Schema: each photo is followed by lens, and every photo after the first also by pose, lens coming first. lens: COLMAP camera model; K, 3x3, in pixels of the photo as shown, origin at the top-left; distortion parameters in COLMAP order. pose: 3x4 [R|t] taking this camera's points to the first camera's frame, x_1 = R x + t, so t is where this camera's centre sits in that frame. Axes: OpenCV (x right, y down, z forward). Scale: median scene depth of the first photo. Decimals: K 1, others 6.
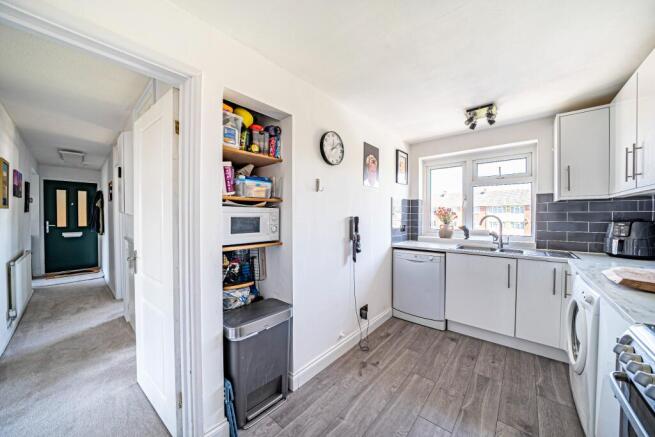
lens RADIAL K [[227.7, 0, 326.5], [0, 227.7, 217.0], [0, 0, 1]] dist [-0.002521, -0.000091]
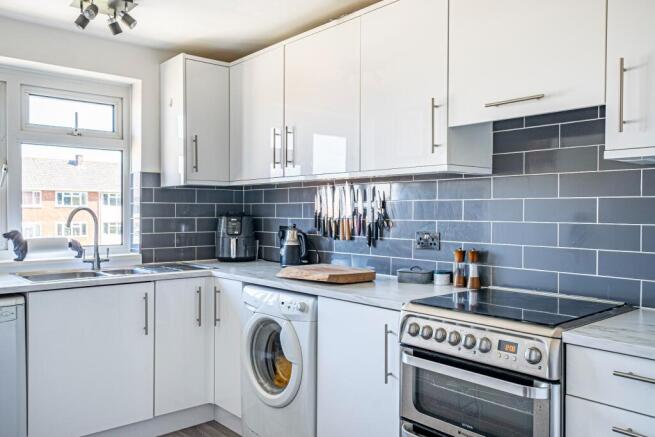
lens RADIAL K [[539.0, 0, 326.8], [0, 539.0, 219.7], [0, 0, 1]] dist [0.010377, -0.000680]
pose [[0.163000, -0.013435, 0.986535, -0.437271], [0.002815, 0.999910, 0.013152, 0.006723], [-0.986622, 0.000633, 0.163023, 0.322525]]
